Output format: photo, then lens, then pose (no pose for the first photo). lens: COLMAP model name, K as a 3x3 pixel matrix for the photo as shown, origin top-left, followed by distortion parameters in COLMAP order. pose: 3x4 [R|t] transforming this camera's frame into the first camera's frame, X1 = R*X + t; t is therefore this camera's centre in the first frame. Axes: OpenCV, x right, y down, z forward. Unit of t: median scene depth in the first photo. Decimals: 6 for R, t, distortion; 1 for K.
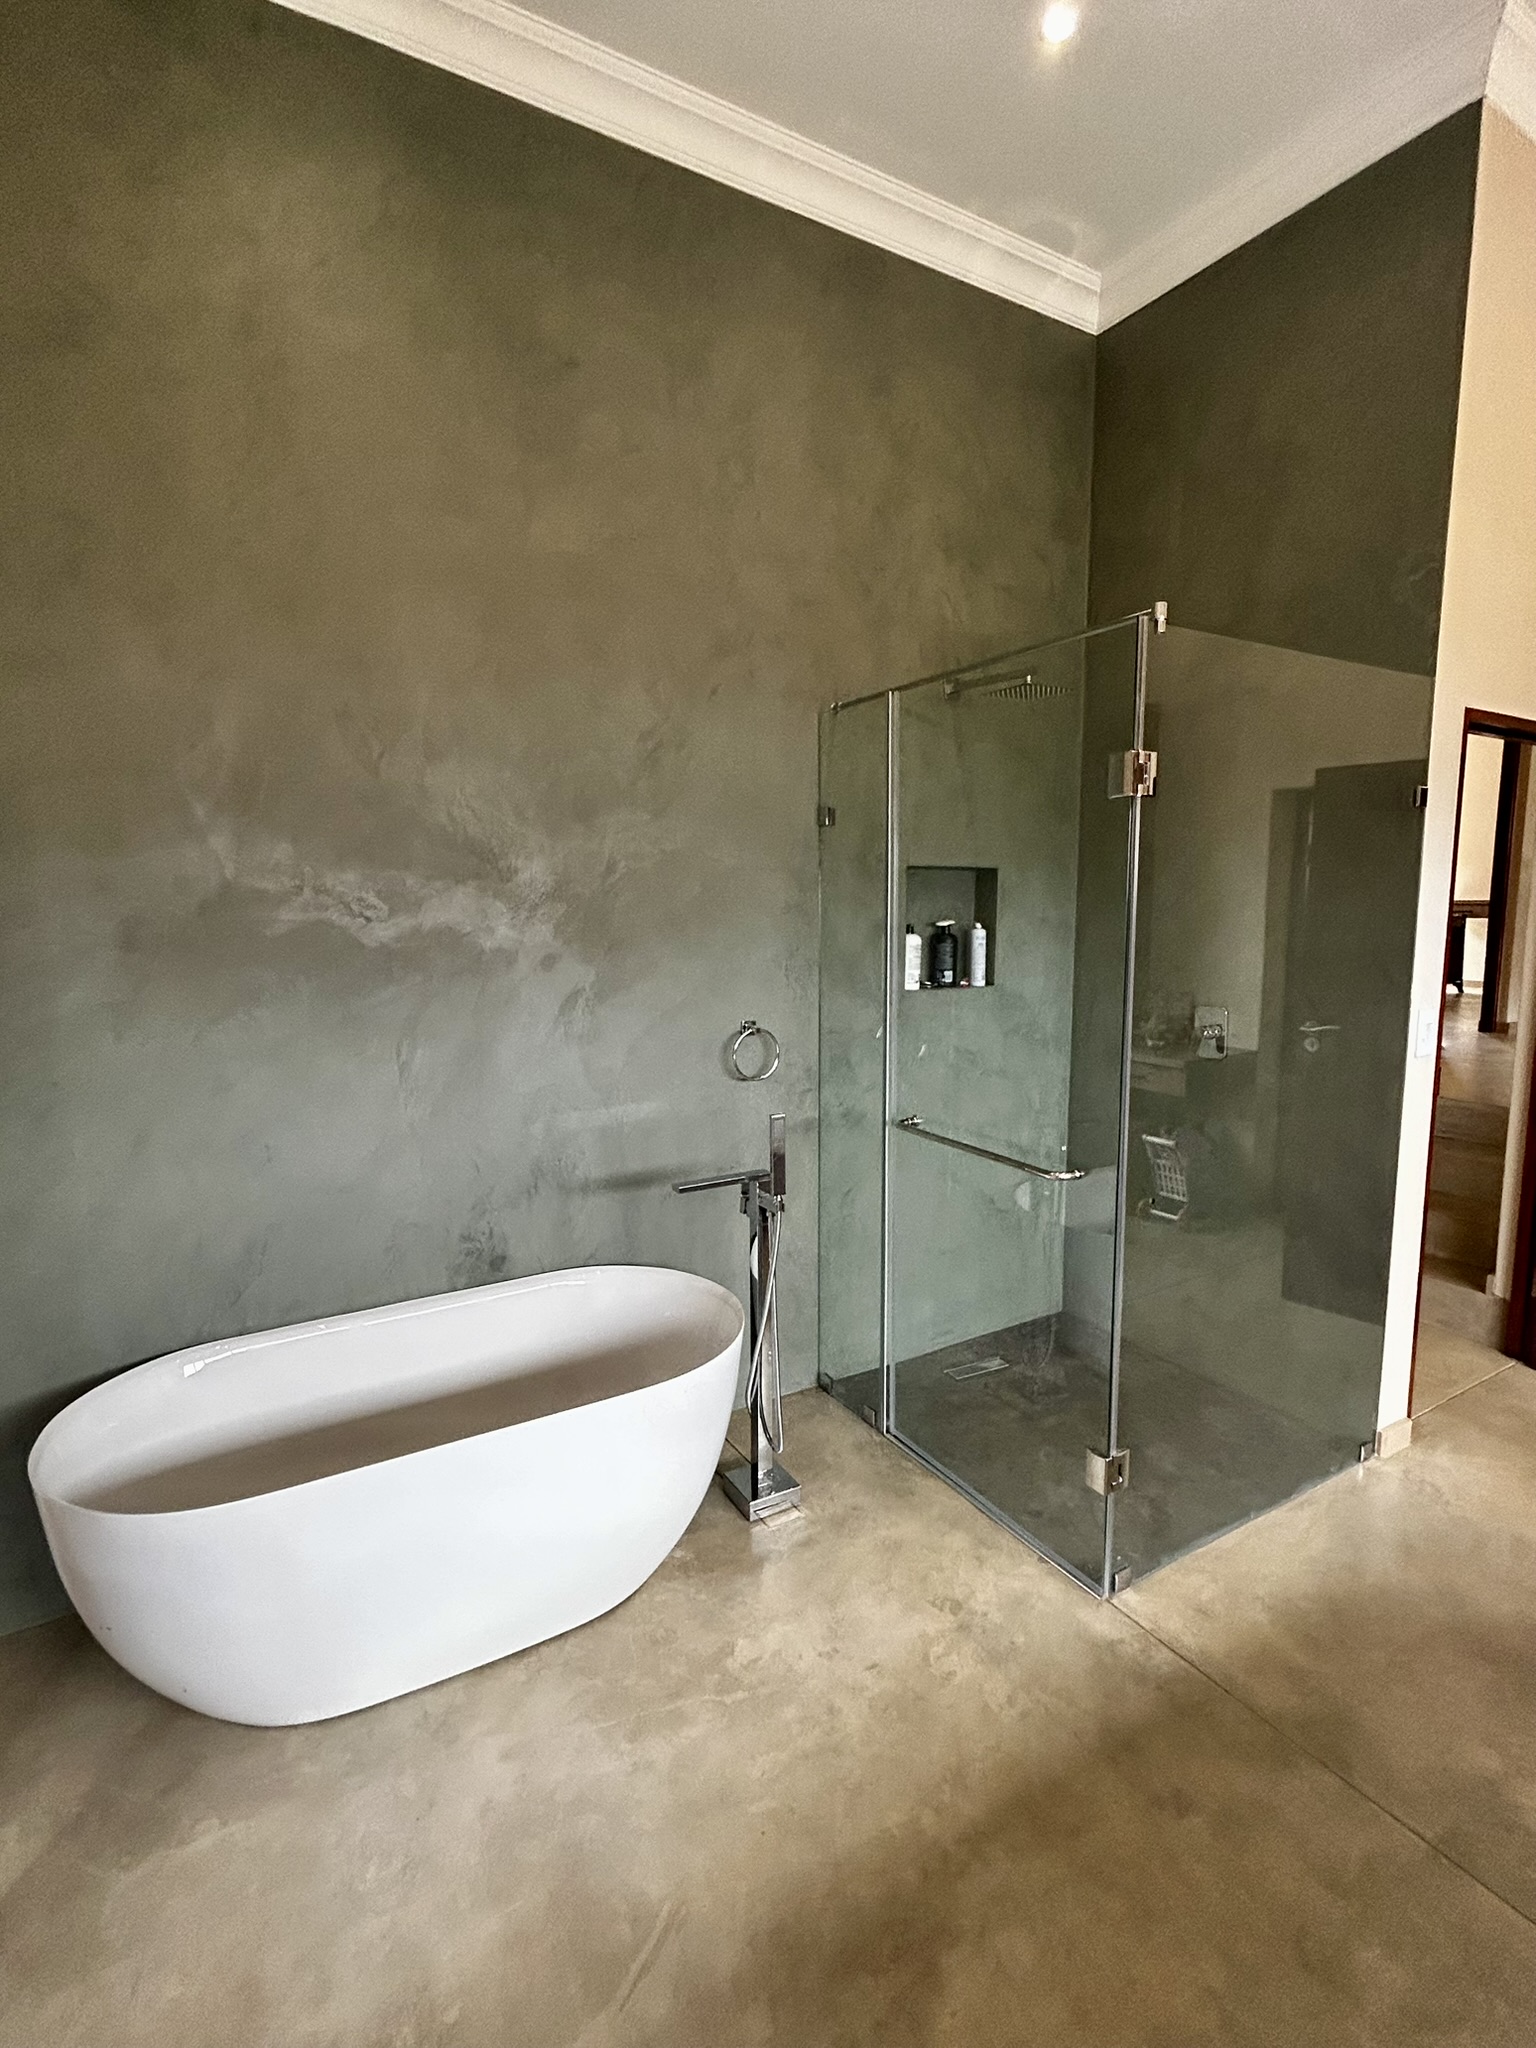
lens RADIAL K [[959.4, 0, 764.5], [0, 959.4, 1022.0], [0, 0, 1]] dist [-0.001226, -0.000054]
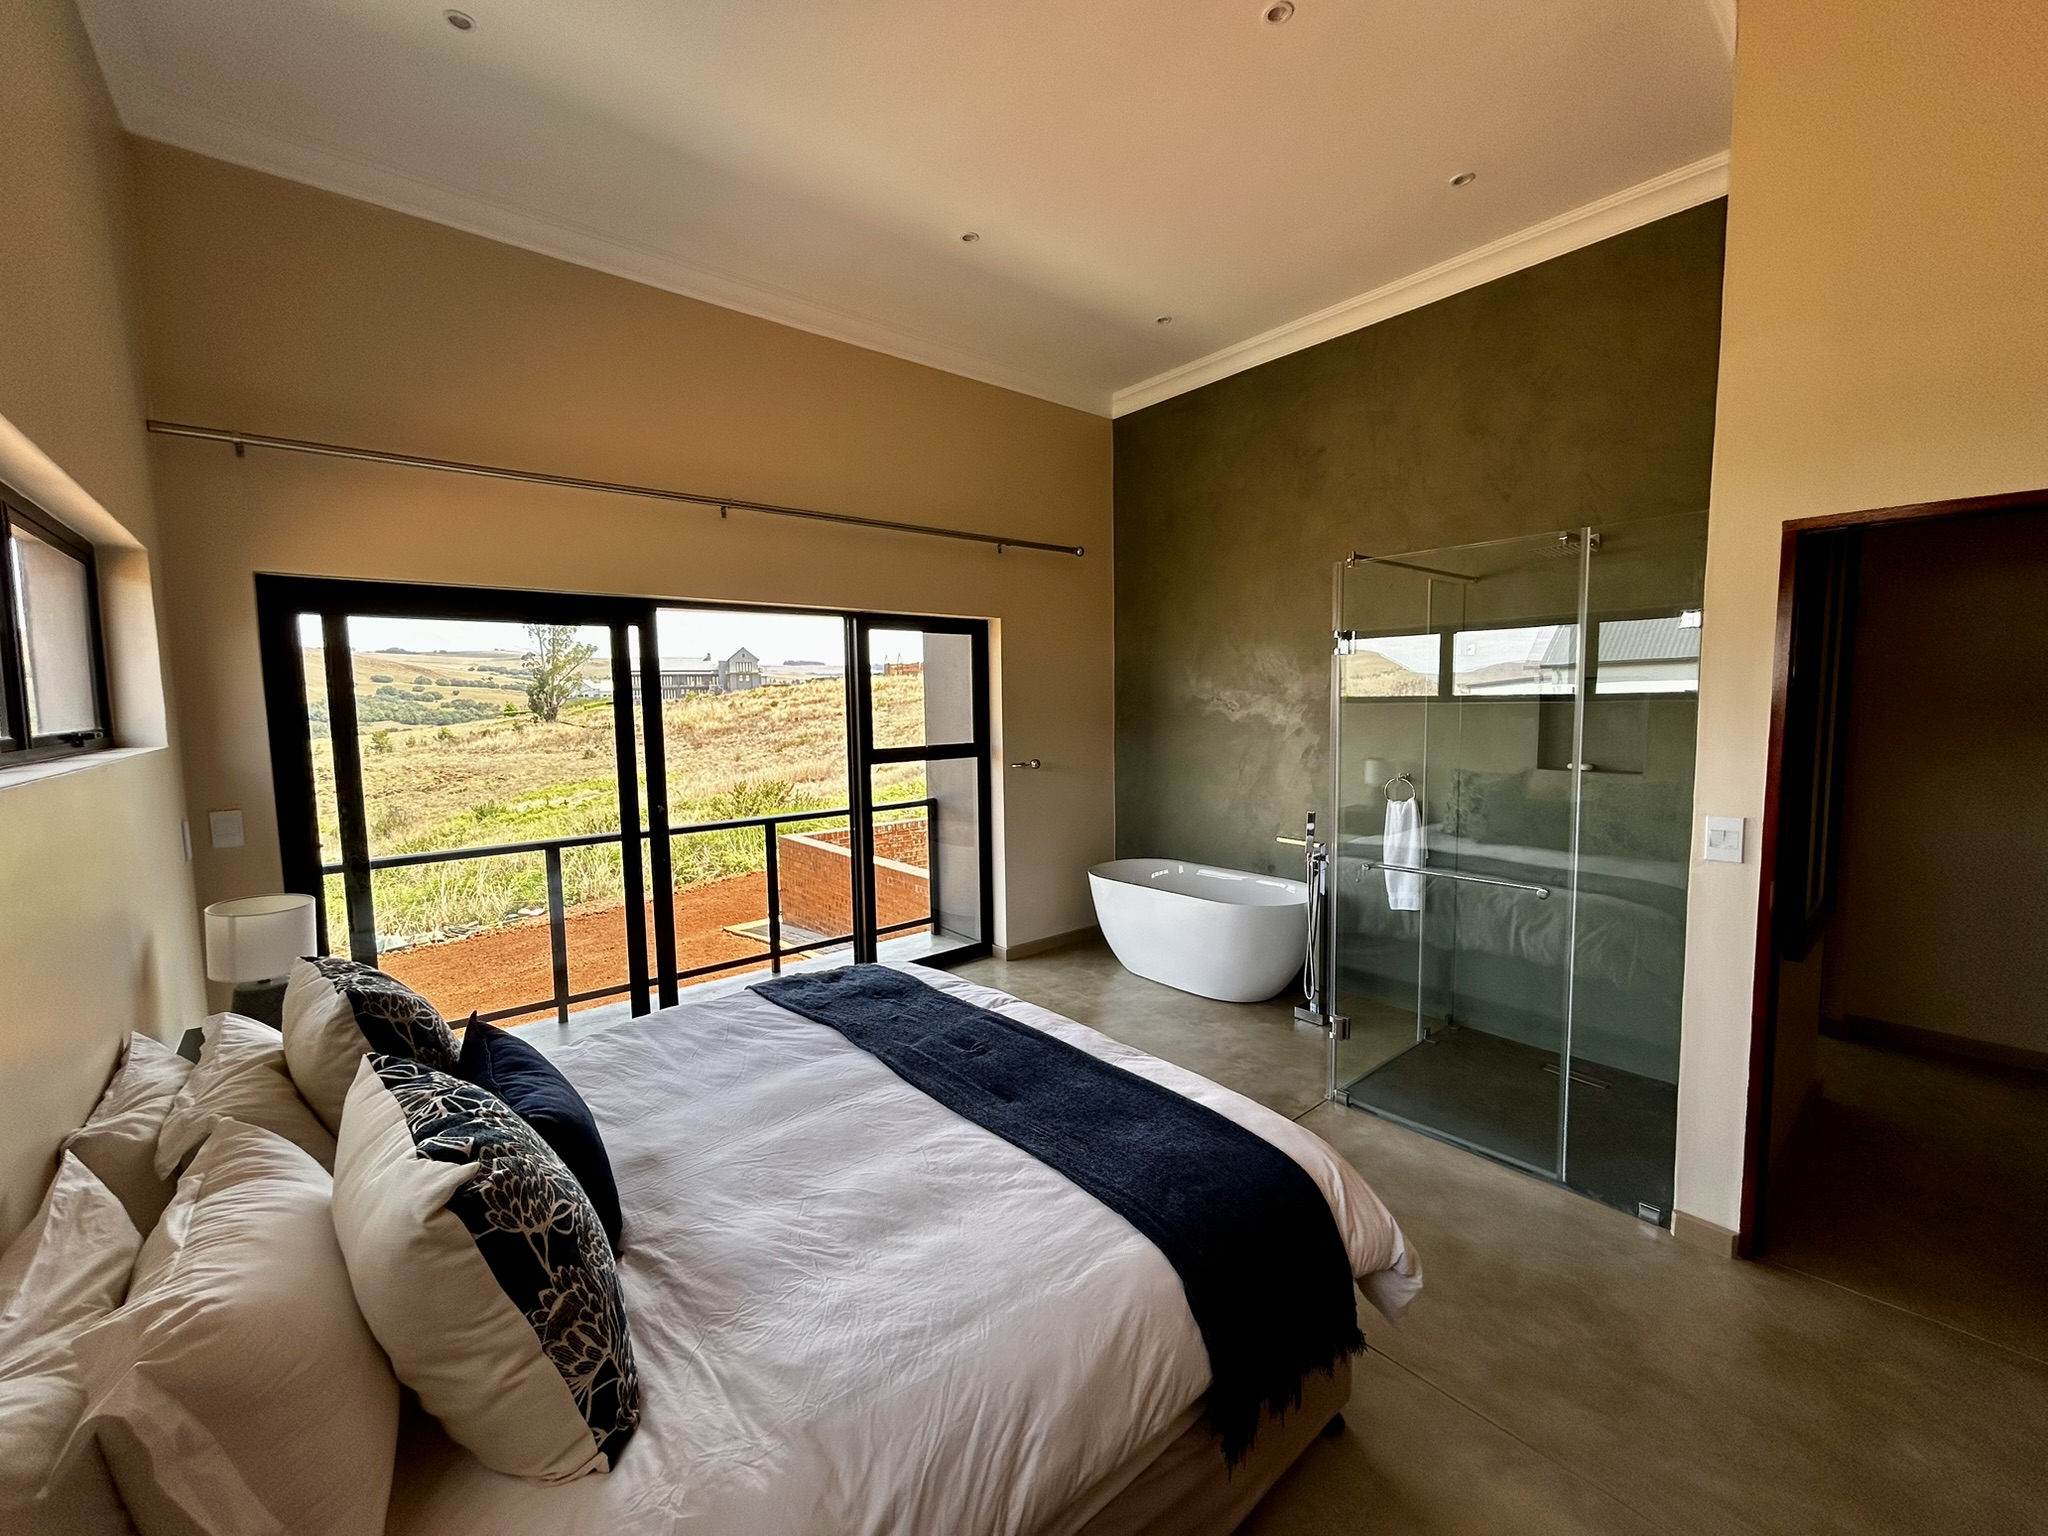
lens RADIAL K [[828.0, 0, 1023.1], [0, 828.0, 768.9], [0, 0, 1]] dist [-0.000821, -0.000029]
pose [[0.183935, 0.085678, -0.979197, 1.481806], [-0.119937, 0.990706, 0.064156, -0.027698], [0.975594, 0.105641, 0.192501, 0.078351]]
